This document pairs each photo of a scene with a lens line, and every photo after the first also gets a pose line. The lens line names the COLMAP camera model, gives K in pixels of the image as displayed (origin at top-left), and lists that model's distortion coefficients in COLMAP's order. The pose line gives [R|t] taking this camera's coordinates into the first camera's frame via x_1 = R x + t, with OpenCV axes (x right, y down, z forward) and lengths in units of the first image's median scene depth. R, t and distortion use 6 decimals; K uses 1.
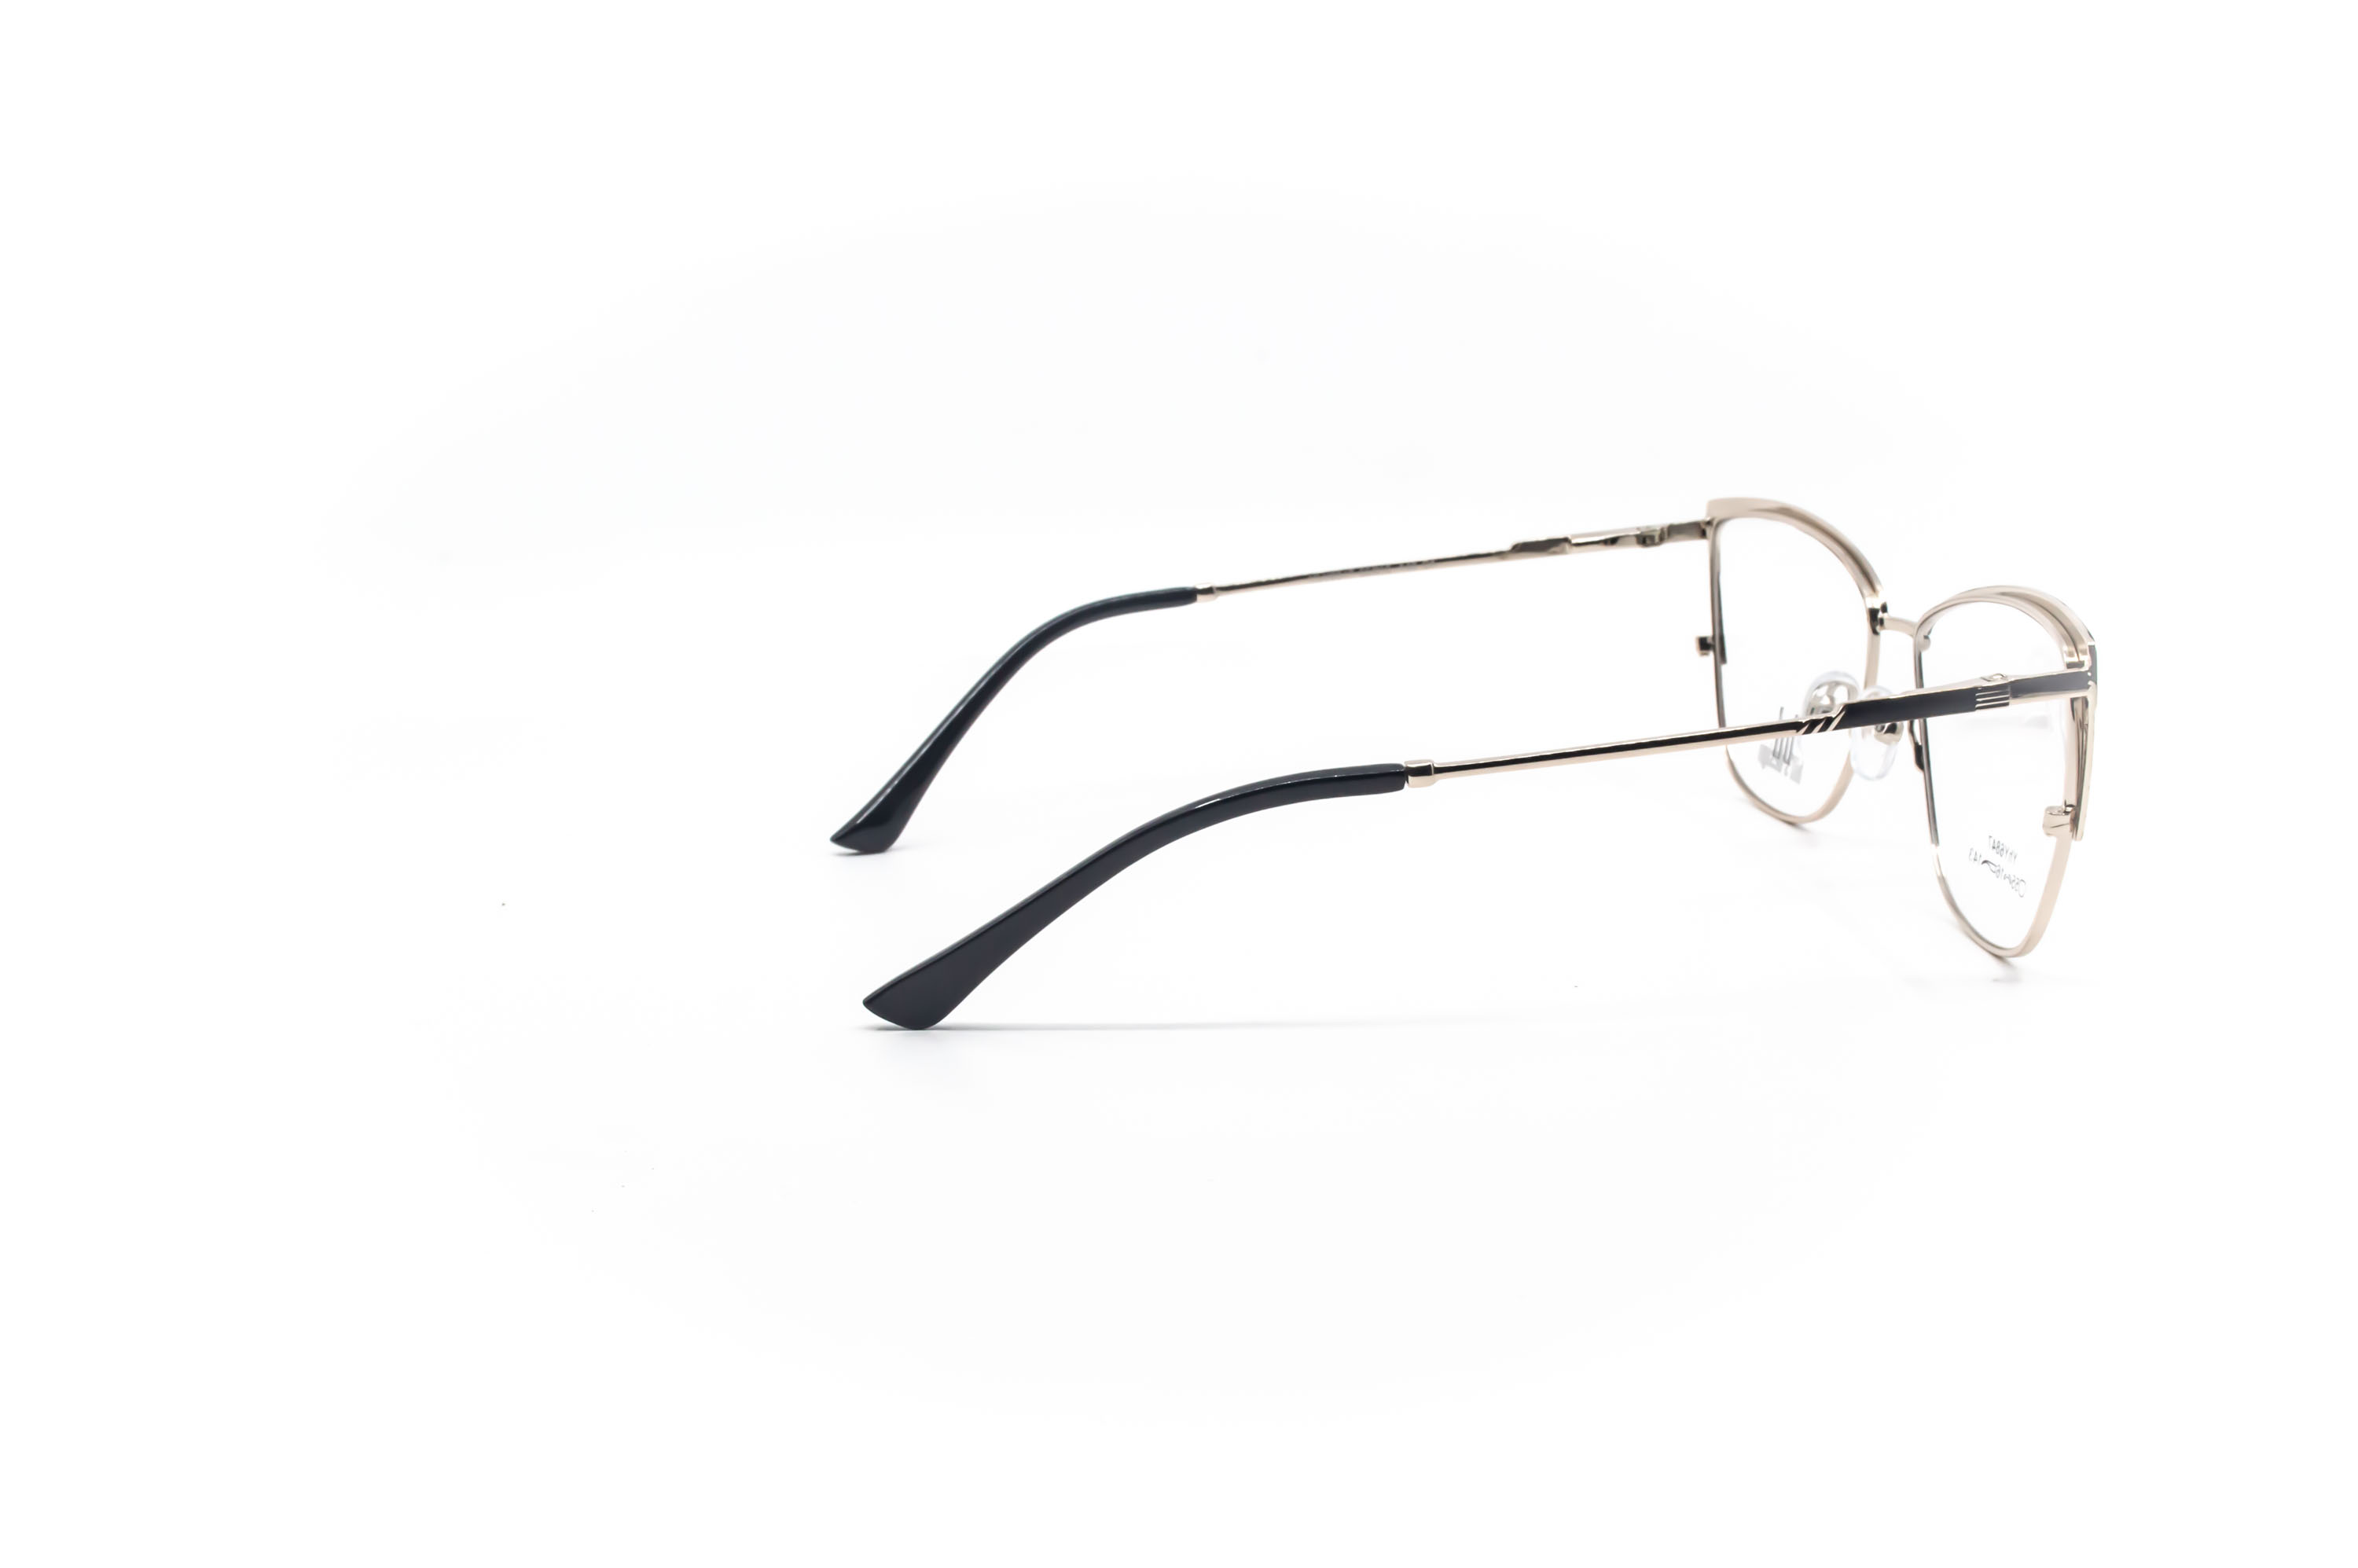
lens RADIAL K [[3134.7, 0, 1177.5], [0, 3134.7, 779.0], [0, 0, 1]] dist [-0.037640, 0.000000]
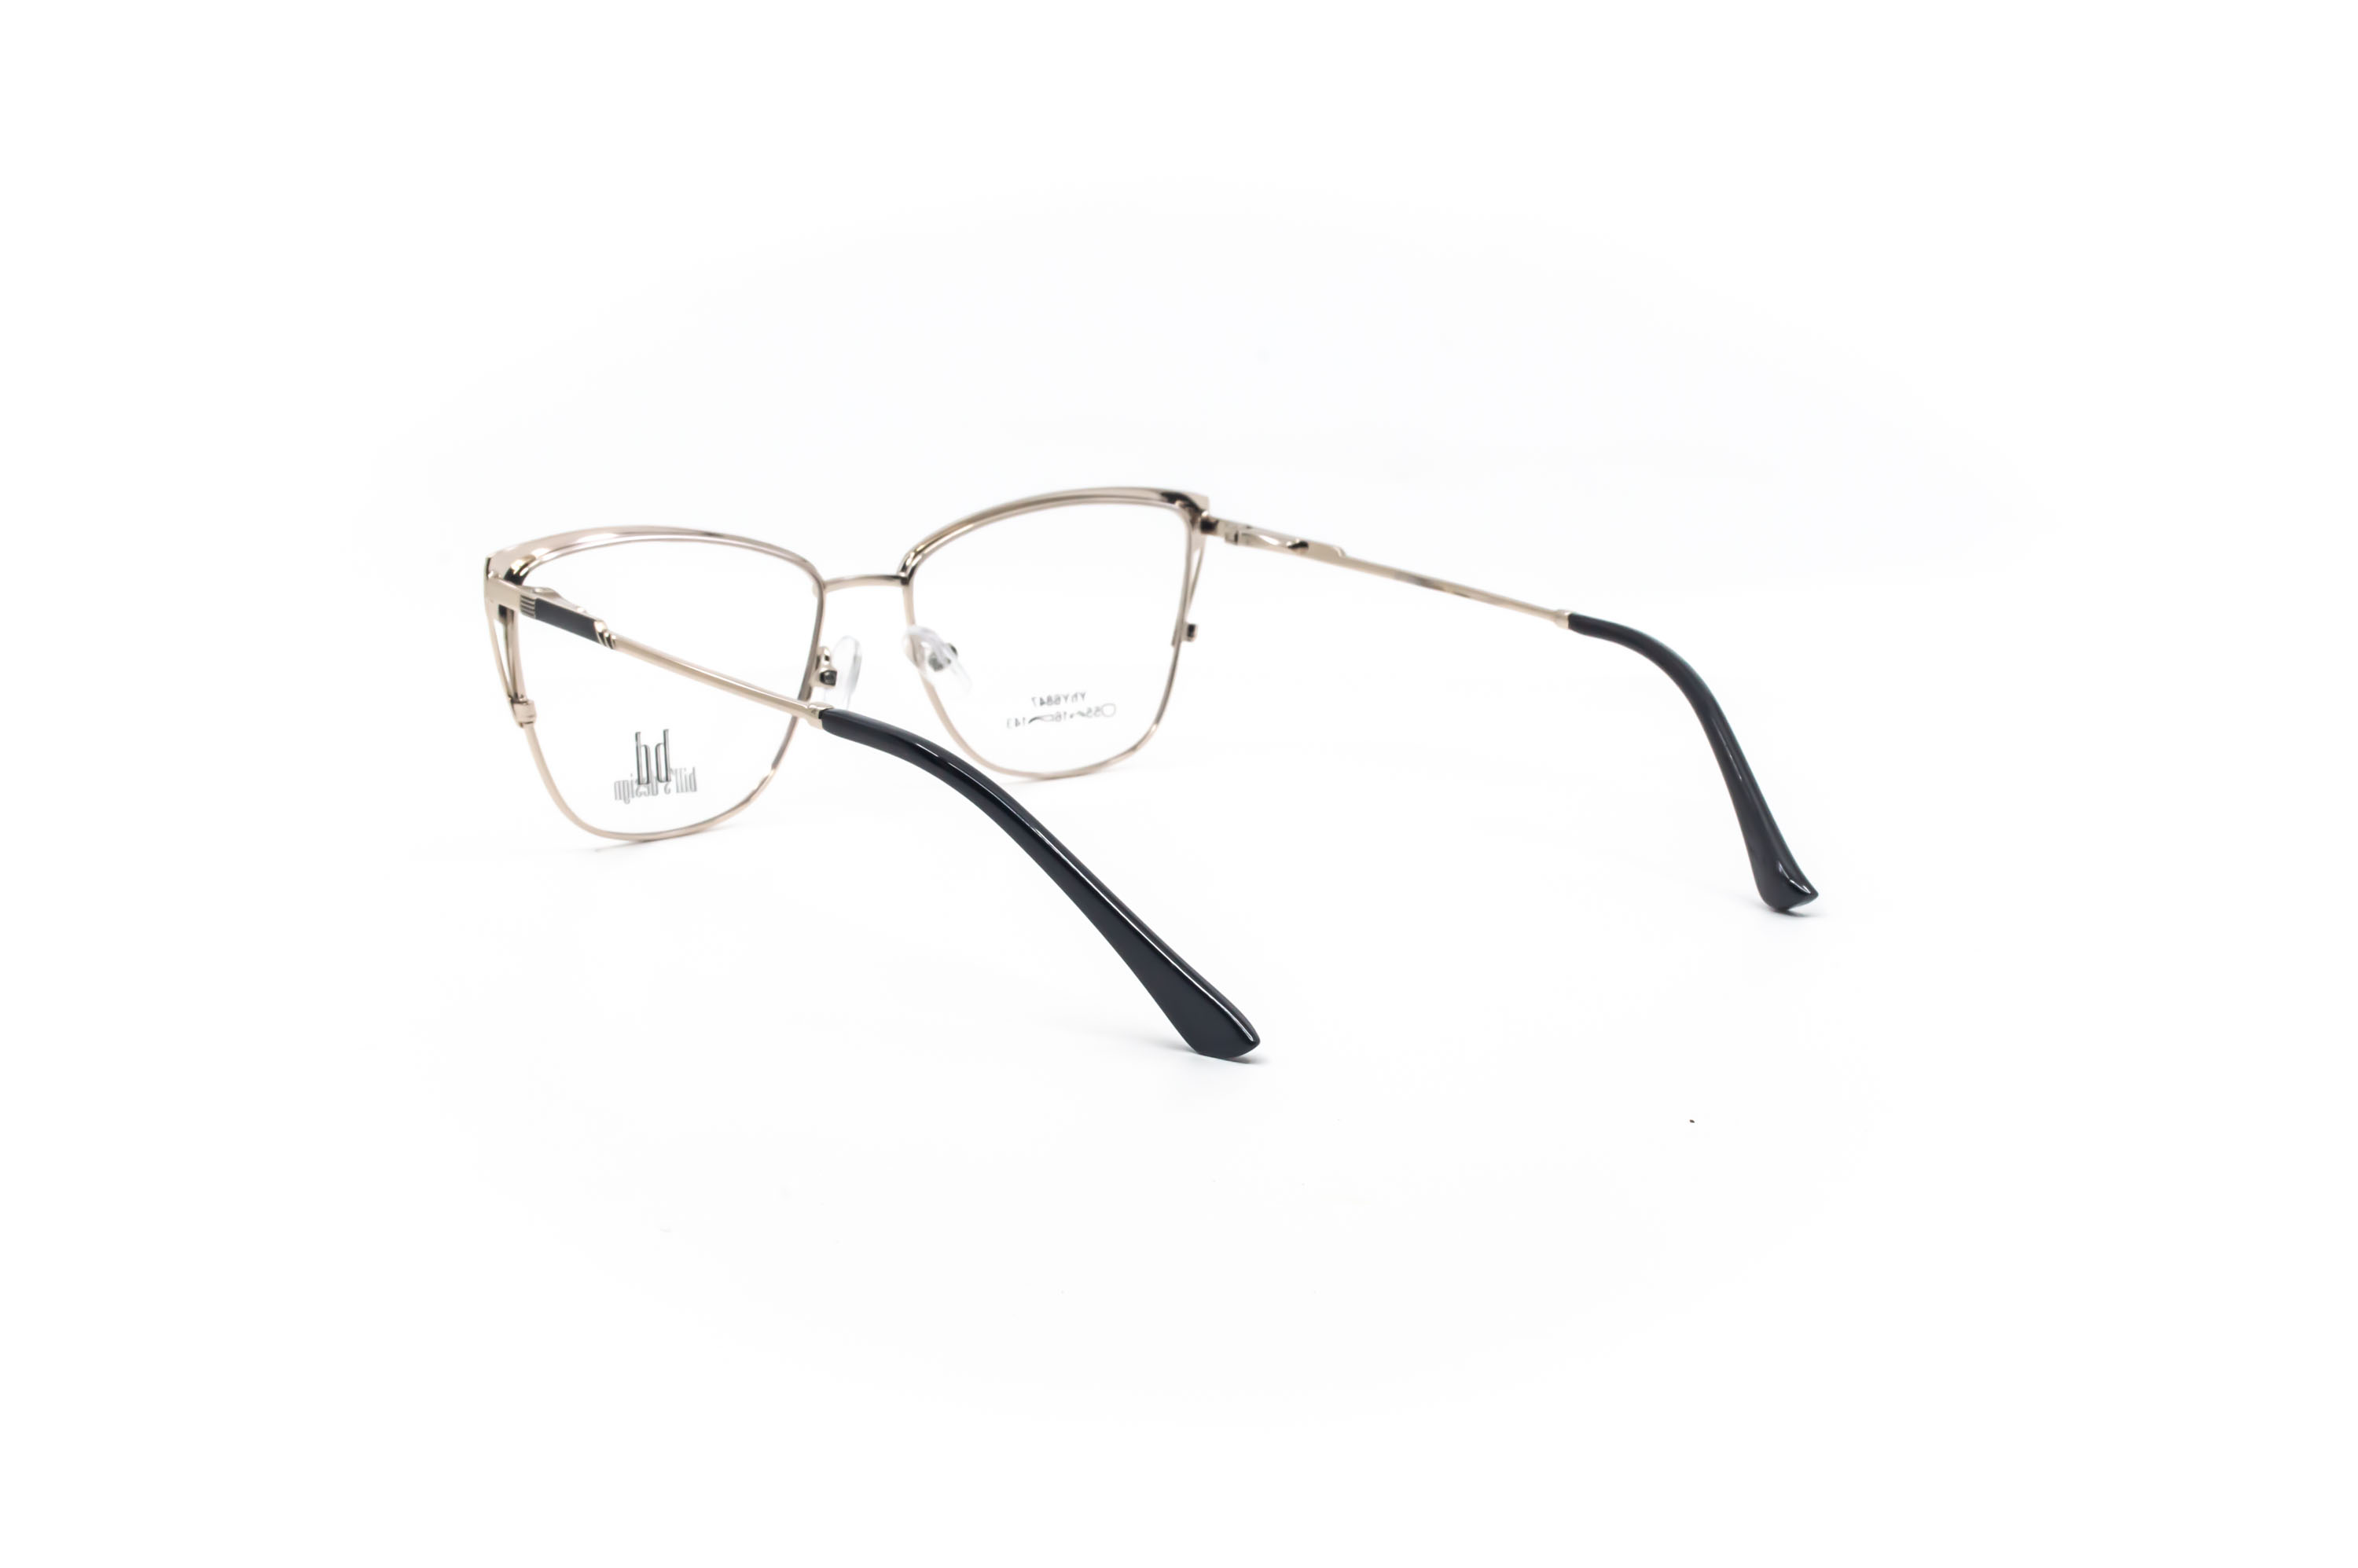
lens RADIAL K [[3134.7, 0, 1173.3], [0, 3134.7, 791.3], [0, 0, 1]] dist [-0.037640, 0.000000]
pose [[-0.493095, -0.185917, 0.849878, -0.772276], [0.177235, 0.934944, 0.307357, -0.296152], [-0.851730, 0.302184, -0.428065, 1.378799]]
